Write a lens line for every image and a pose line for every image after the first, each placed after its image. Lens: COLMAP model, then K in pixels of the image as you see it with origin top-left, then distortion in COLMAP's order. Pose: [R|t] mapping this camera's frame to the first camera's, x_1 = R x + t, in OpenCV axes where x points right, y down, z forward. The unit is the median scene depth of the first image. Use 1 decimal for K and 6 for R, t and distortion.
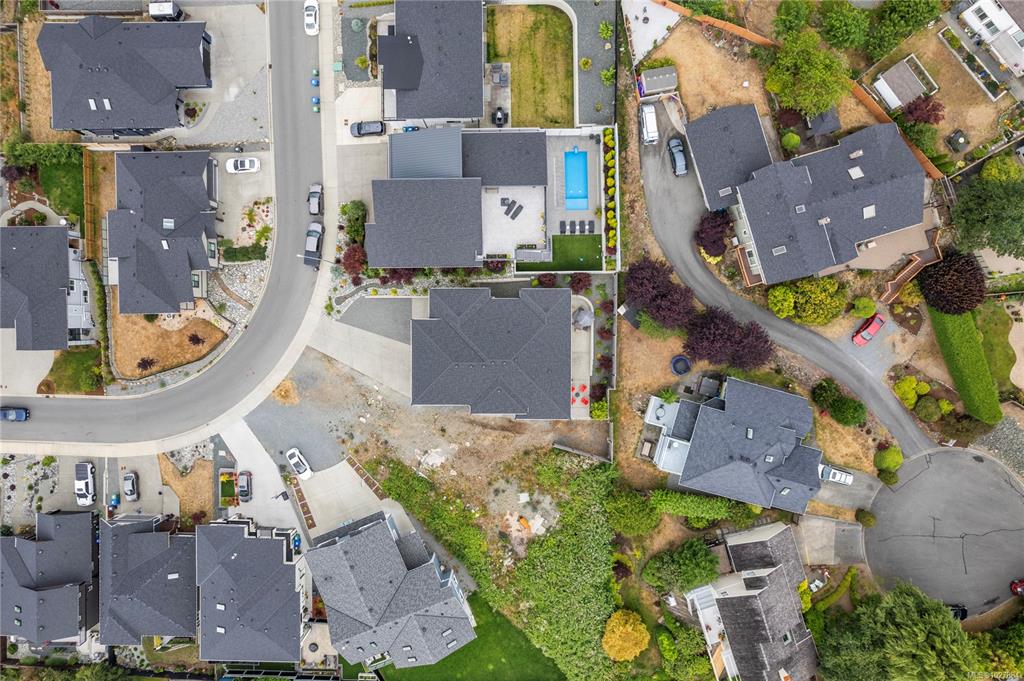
lens RADIAL K [[655.7, 0, 513.0], [0, 655.7, 341.1], [0, 0, 1]] dist [-0.084794, 0.080316]
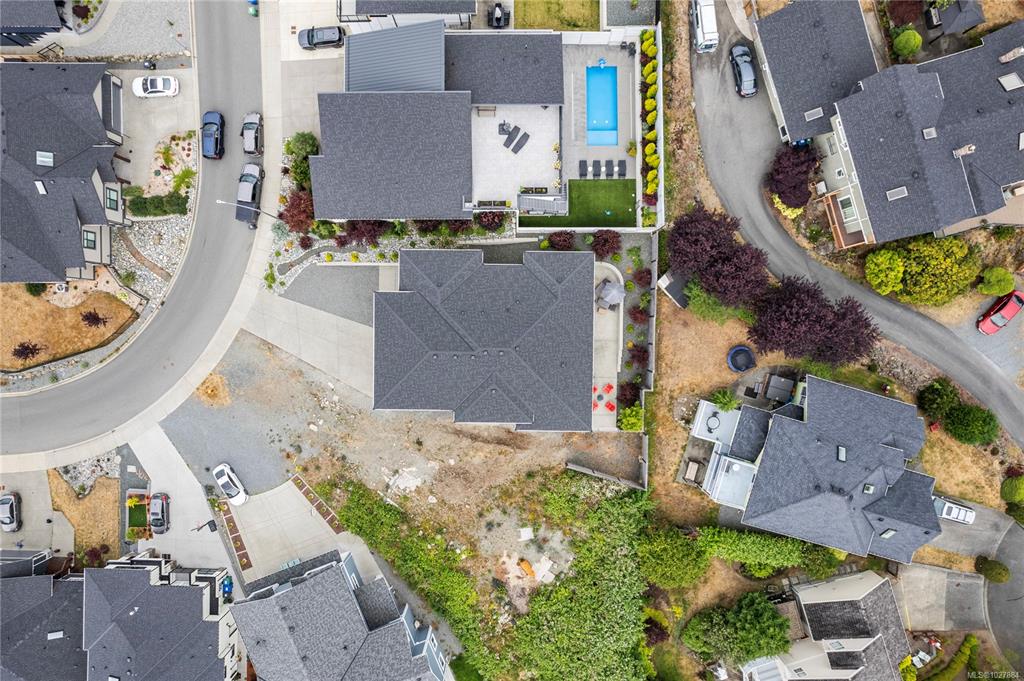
lens RADIAL K [[655.7, 0, 513.0], [0, 655.7, 341.1], [0, 0, 1]] dist [-0.084794, 0.080316]
pose [[0.999951, 0.009793, -0.001119, 0.000282], [-0.009794, 0.999952, -0.000753, 0.019661], [0.001112, 0.000764, 0.999999, 0.257708]]
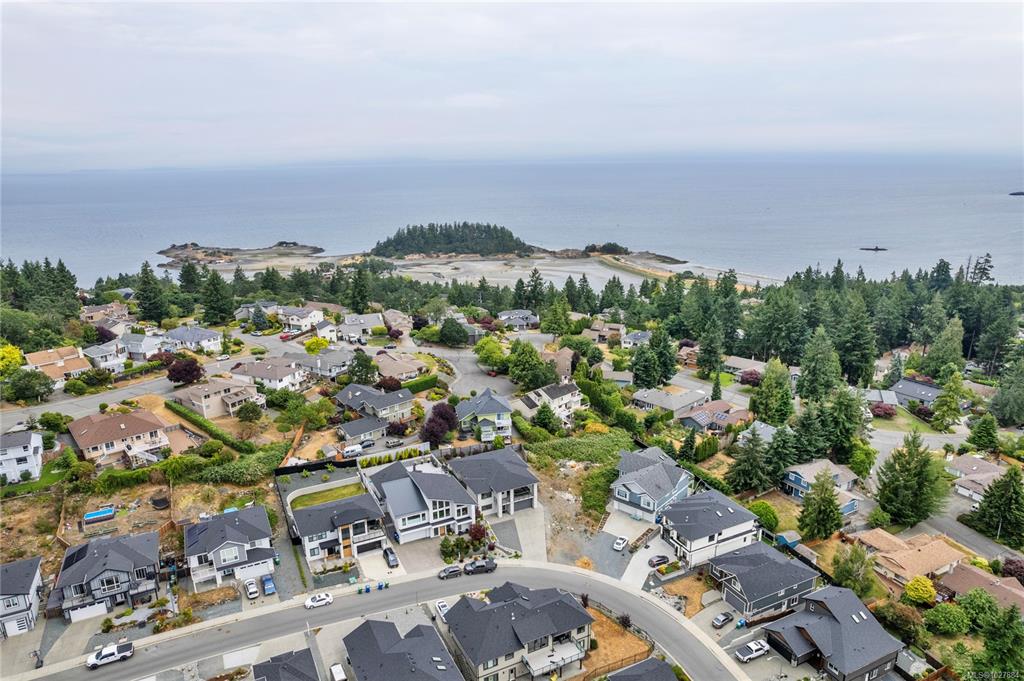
lens RADIAL K [[655.7, 0, 513.0], [0, 655.7, 341.1], [0, 0, 1]] dist [-0.084794, 0.080316]
pose [[-0.440050, -0.234670, 0.866767, -1.456202], [0.897241, -0.153887, 0.413857, -0.597197], [0.036264, 0.959817, 0.278274, 0.147410]]
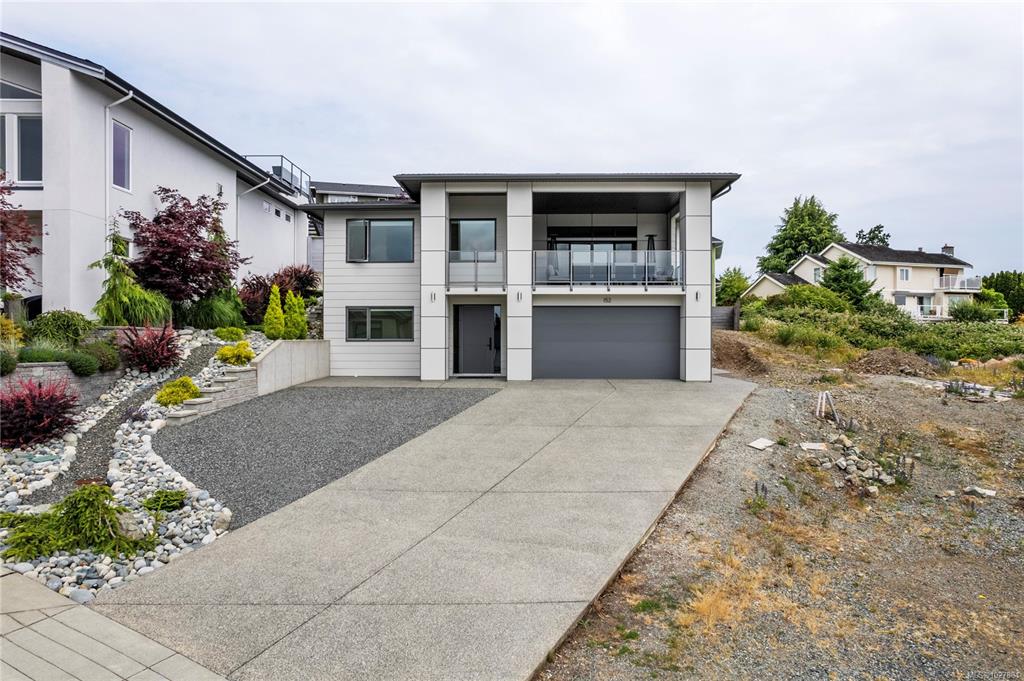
lens RADIAL K [[655.7, 0, 513.0], [0, 655.7, 341.1], [0, 0, 1]] dist [-0.084794, 0.080316]
pose [[0.023780, -0.002931, 0.999713, -0.381715], [0.999477, -0.021856, -0.023839, 0.014934], [0.021919, 0.999757, 0.002410, 1.004325]]
